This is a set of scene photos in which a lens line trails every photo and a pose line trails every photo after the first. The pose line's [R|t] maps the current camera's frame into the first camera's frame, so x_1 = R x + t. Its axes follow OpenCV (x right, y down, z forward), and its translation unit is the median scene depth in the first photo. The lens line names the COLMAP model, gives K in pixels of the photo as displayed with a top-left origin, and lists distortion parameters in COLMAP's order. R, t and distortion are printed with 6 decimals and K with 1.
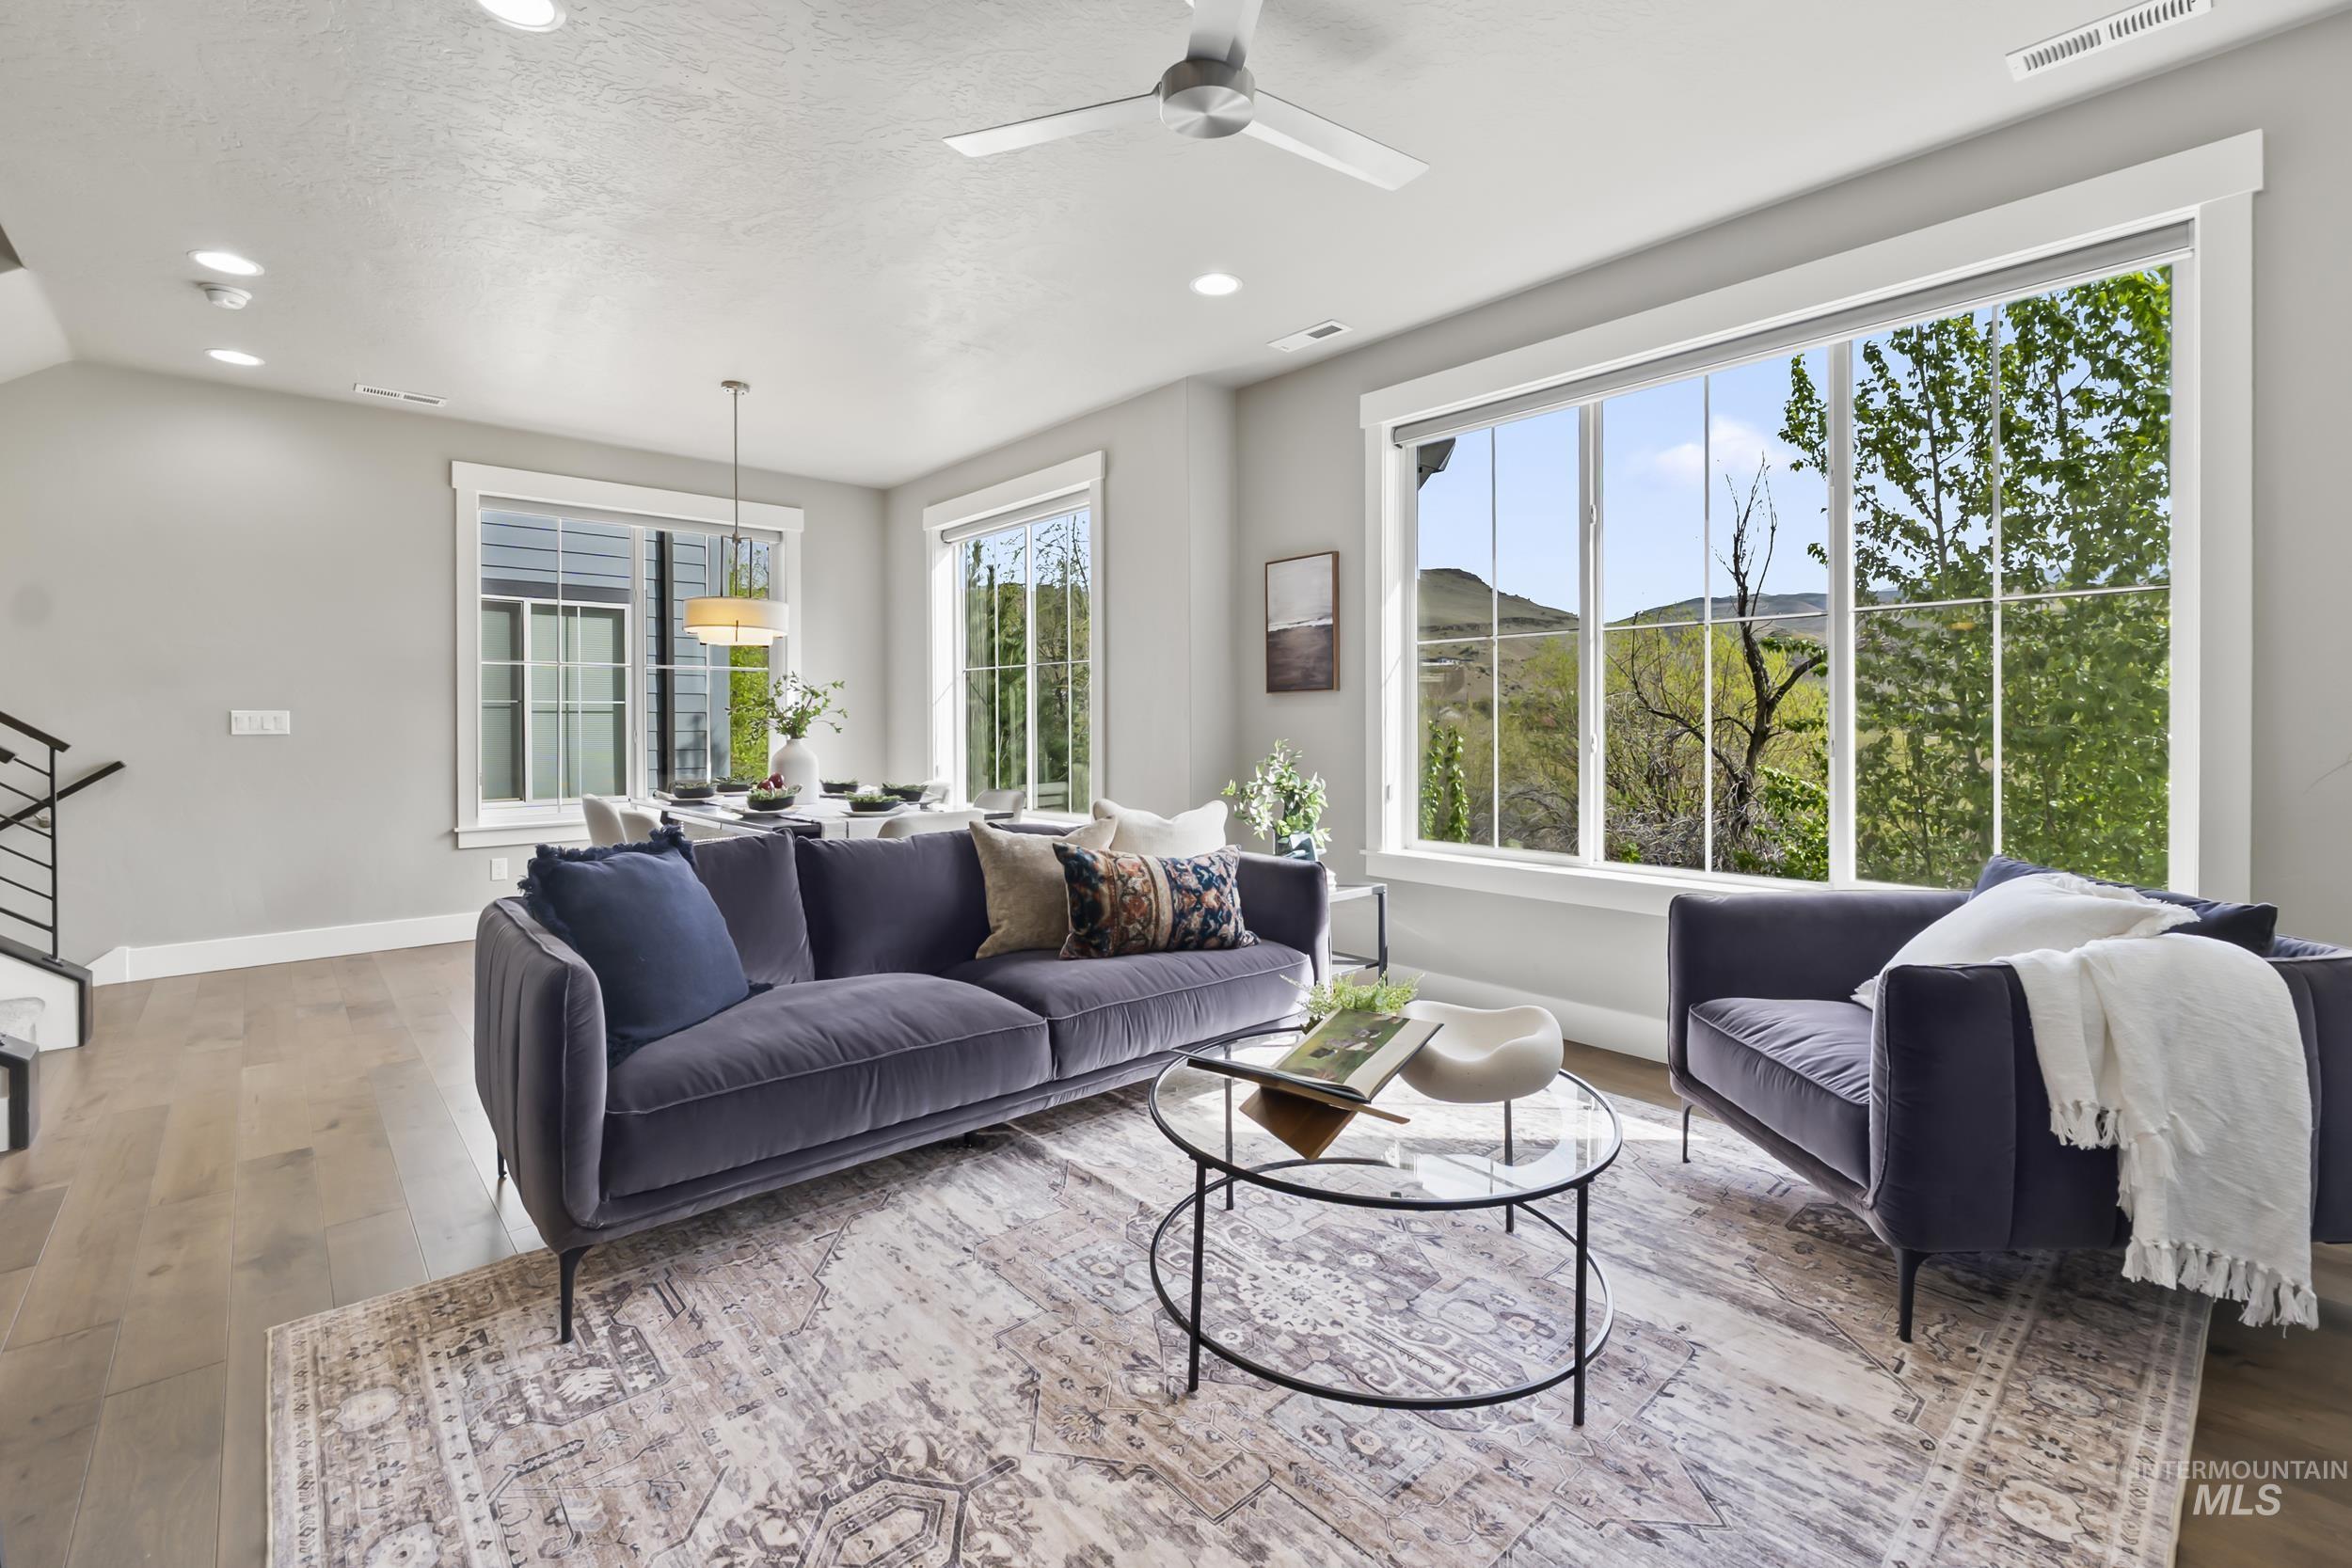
lens RADIAL K [[1002.1, 0, 1188.7], [0, 1002.1, 727.7], [0, 0, 1]] dist [-0.007670, 0.000818]
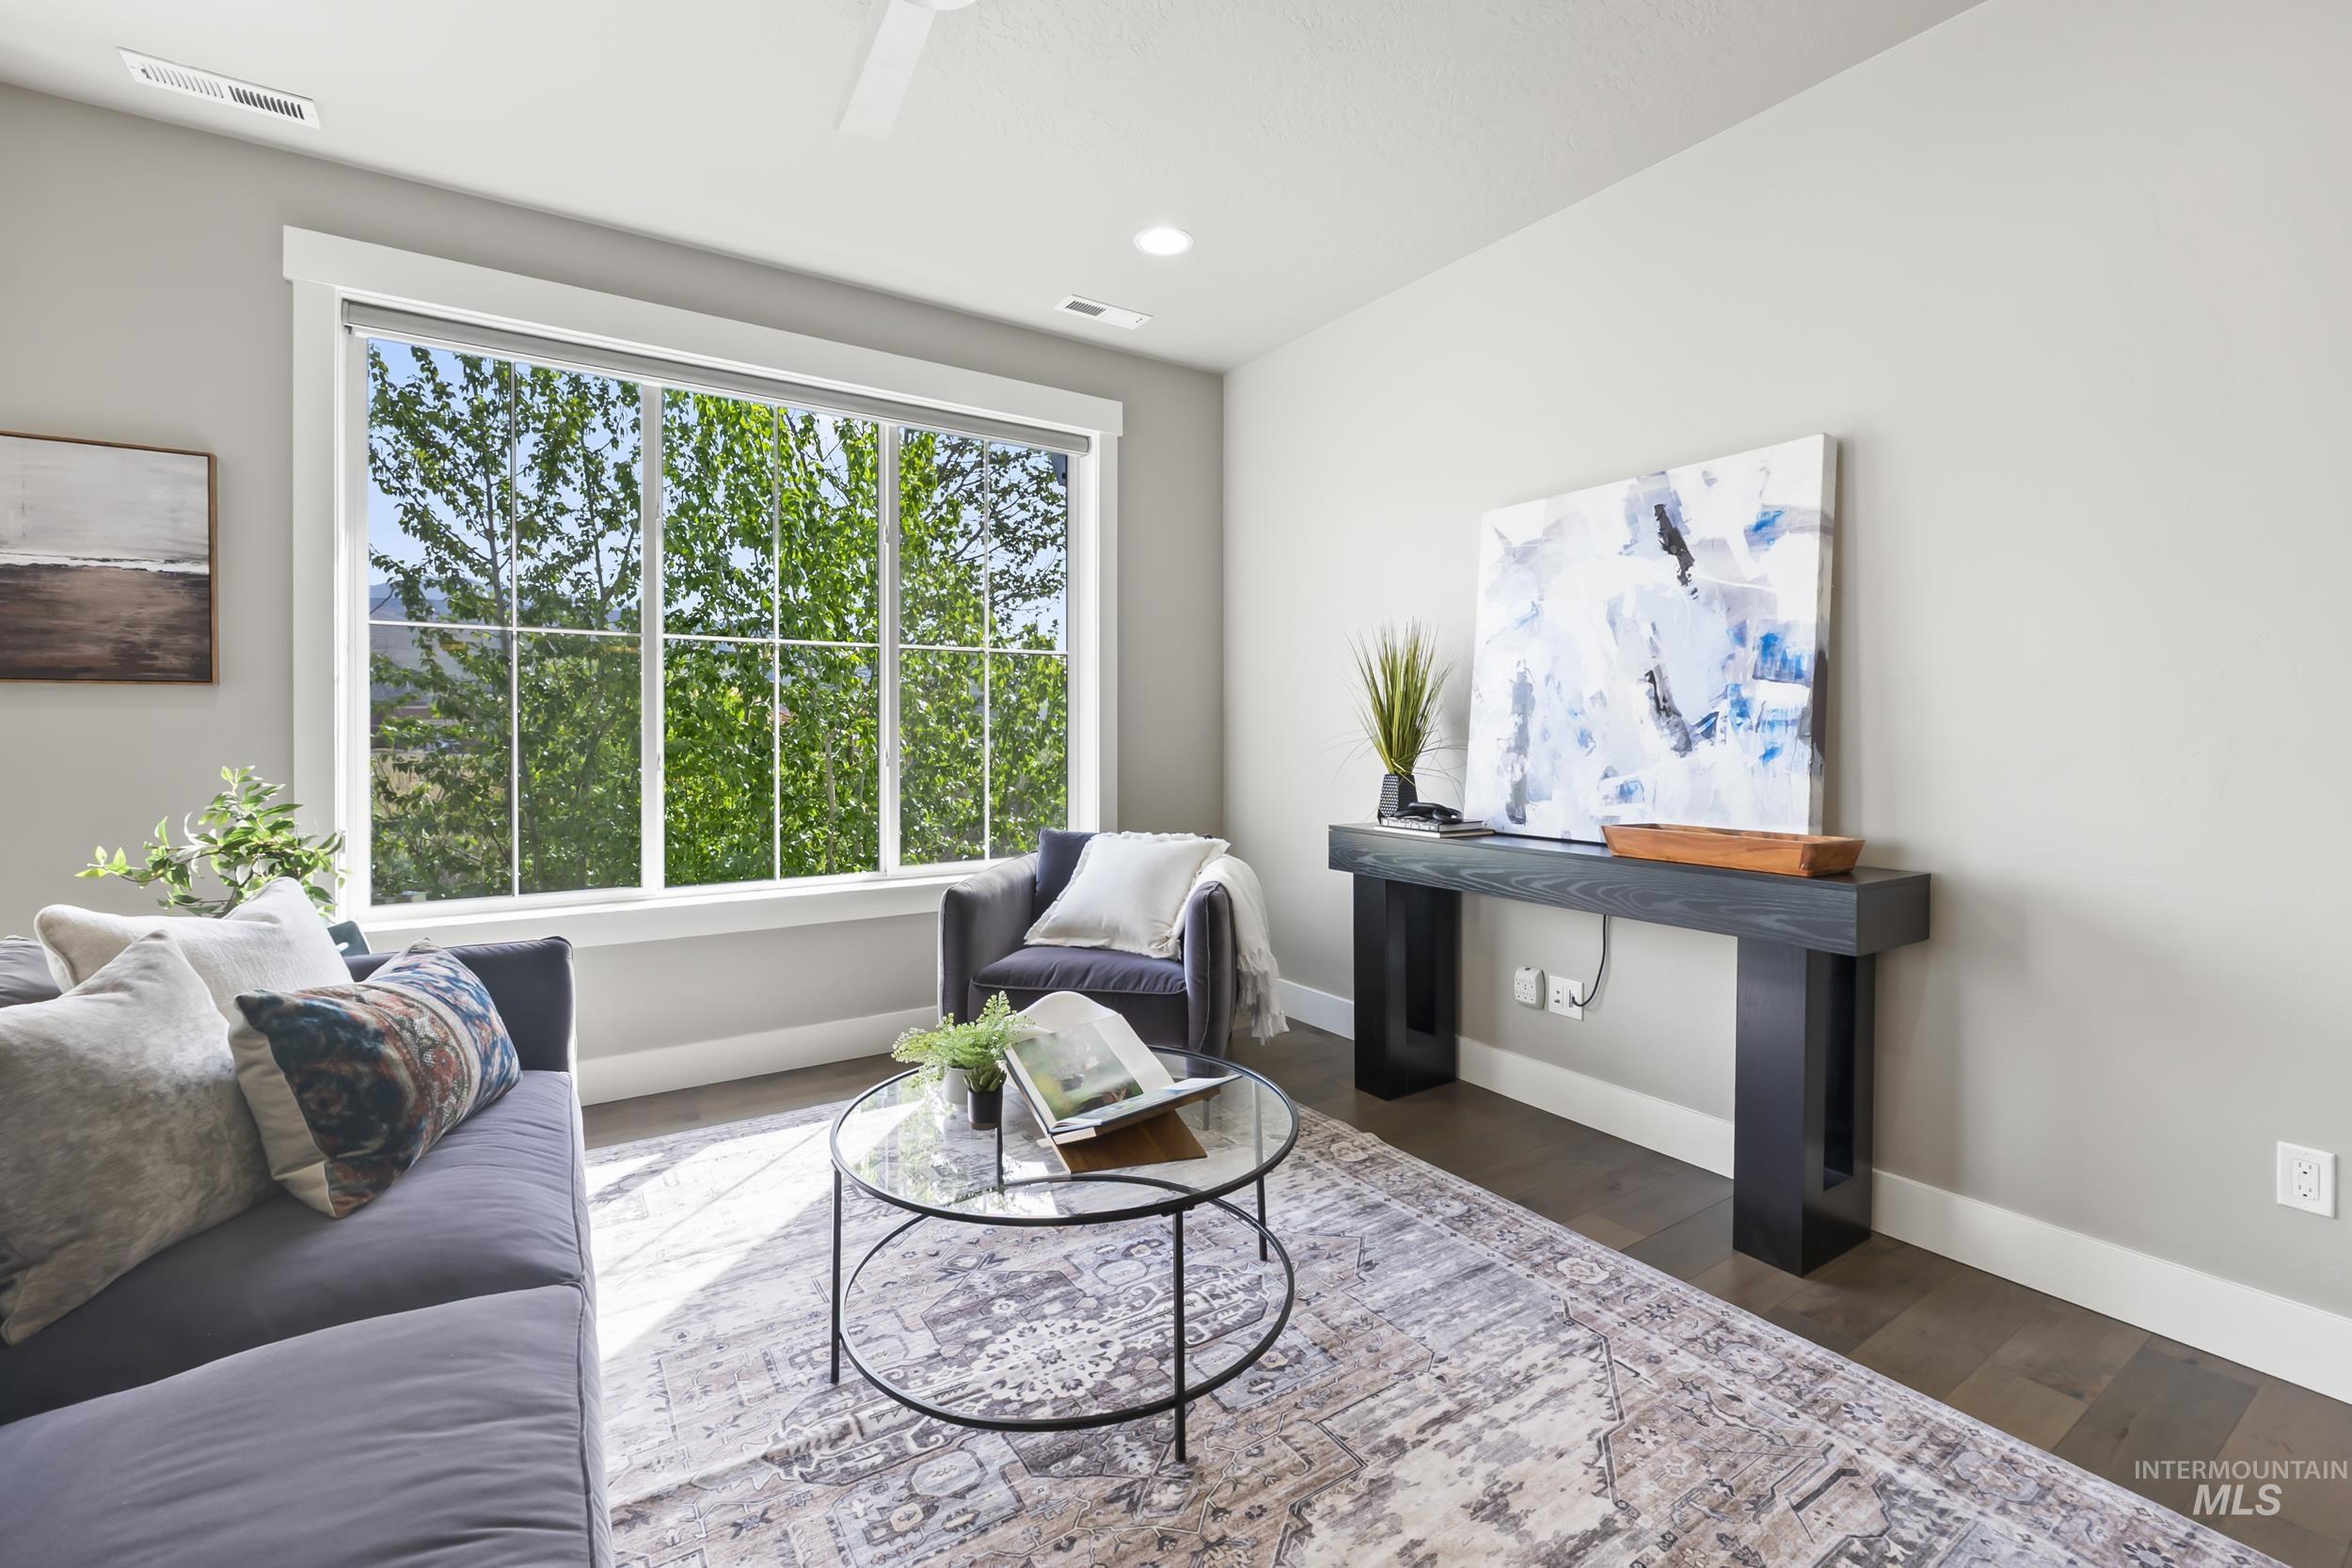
lens RADIAL K [[1002.1, 0, 1172.1], [0, 1002.1, 735.4], [0, 0, 1]] dist [-0.007670, 0.000818]
pose [[0.160694, 0.001060, 0.987004, -0.757143], [0.004343, 0.999989, -0.001781, -0.006122], [-0.986995, 0.004573, 0.160688, 0.710387]]
